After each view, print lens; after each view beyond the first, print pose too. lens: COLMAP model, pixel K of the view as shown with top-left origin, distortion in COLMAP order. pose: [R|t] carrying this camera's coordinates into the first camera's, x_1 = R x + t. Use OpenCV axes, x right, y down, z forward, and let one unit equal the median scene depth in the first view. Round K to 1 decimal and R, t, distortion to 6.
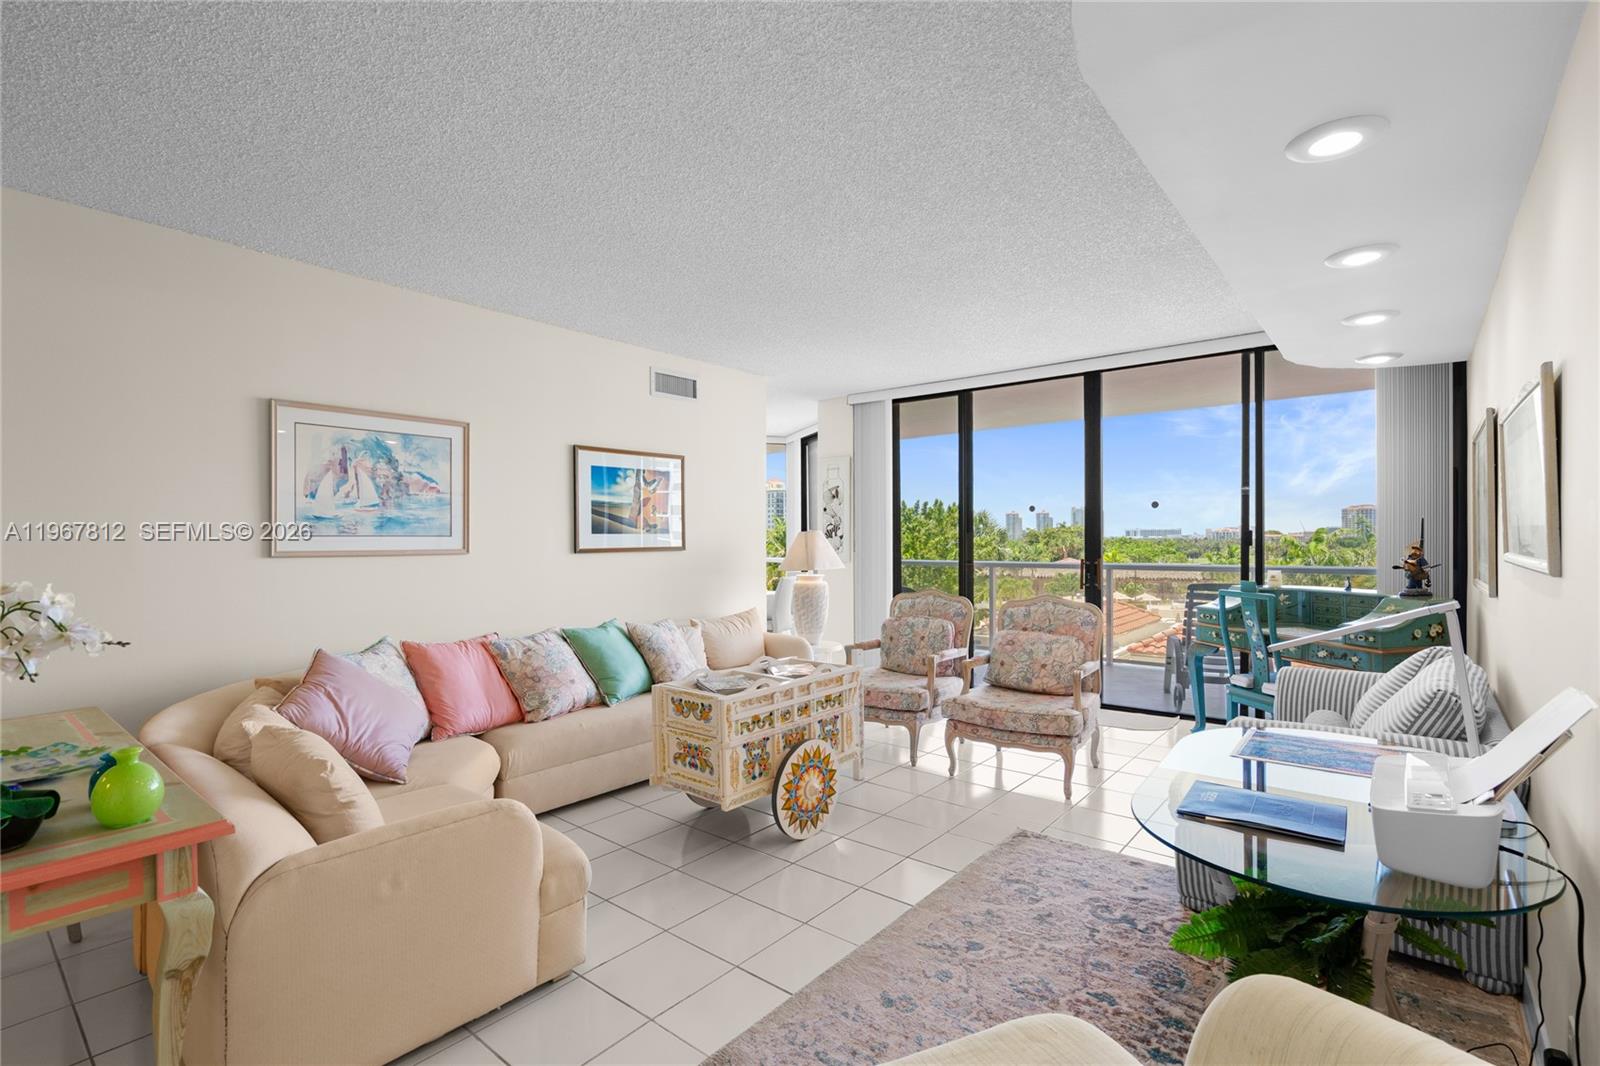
lens RADIAL K [[749.2, 0, 795.3], [0, 749.2, 539.0], [0, 0, 1]] dist [-0.001629, 0.000242]
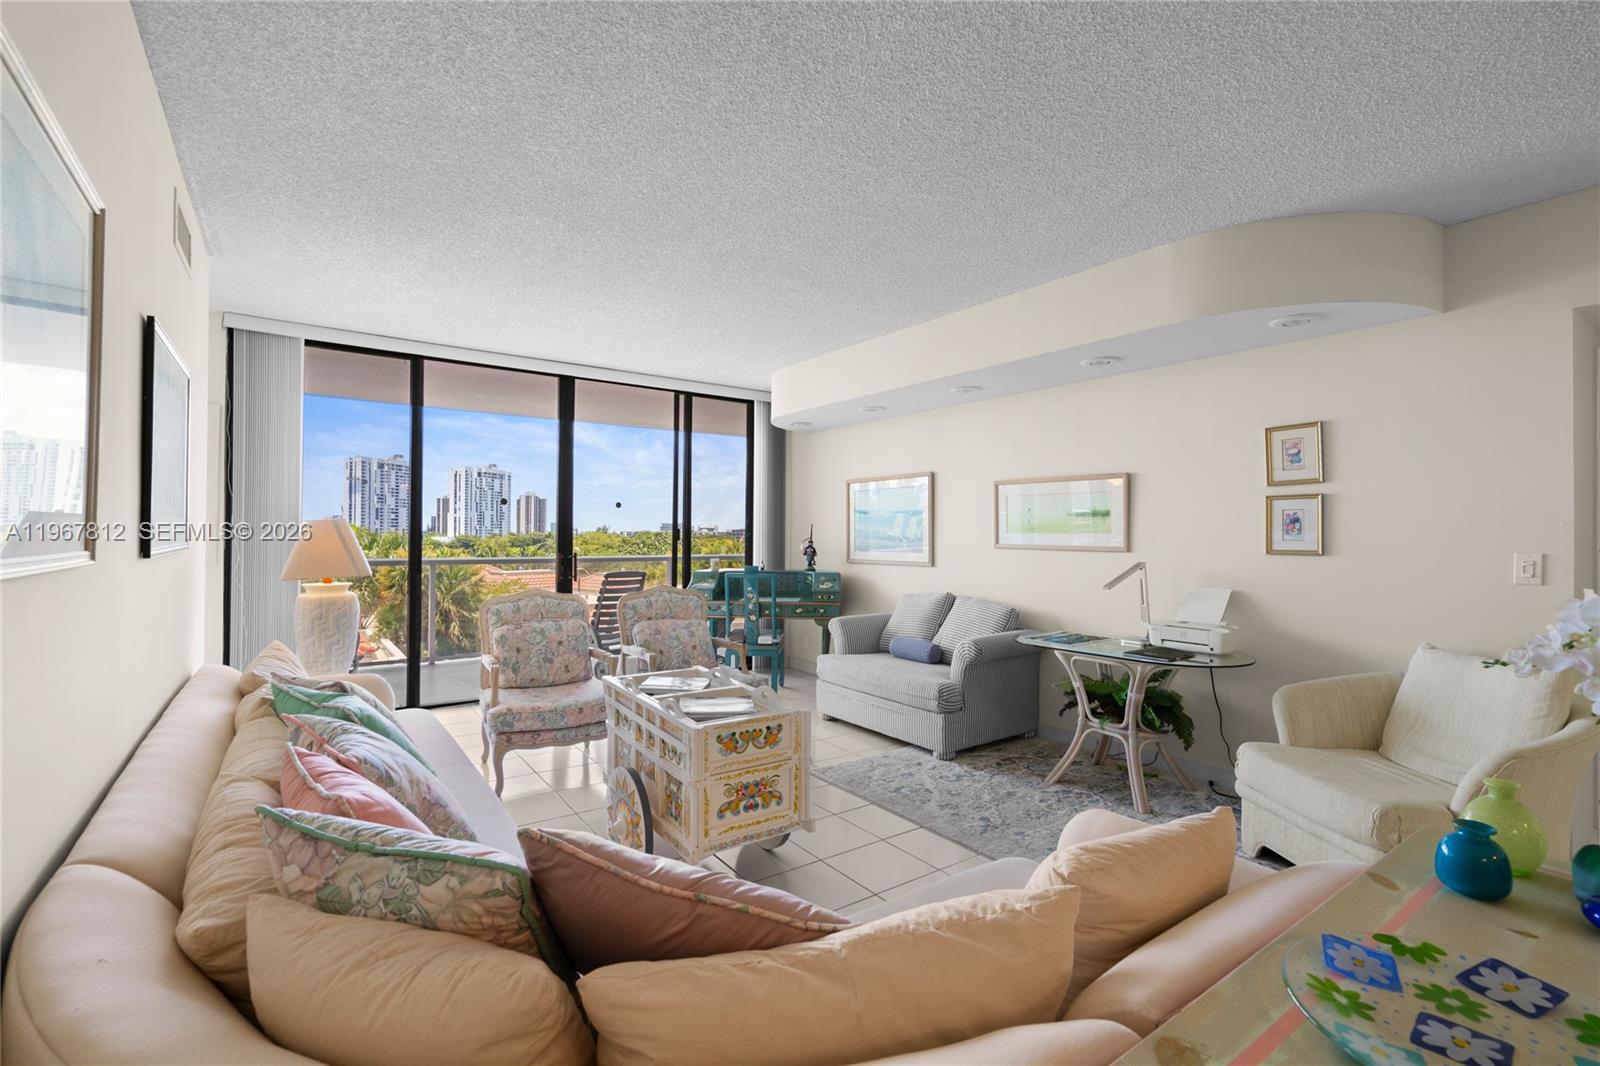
lens RADIAL K [[722.3, 0, 805.2], [0, 722.3, 528.8], [0, 0, 1]] dist [-0.014273, 0.000204]
pose [[0.244702, 0.015409, 0.969476, -0.638215], [-0.008829, 0.999868, -0.013663, 0.004493], [-0.969558, -0.005216, 0.244806, 0.534054]]
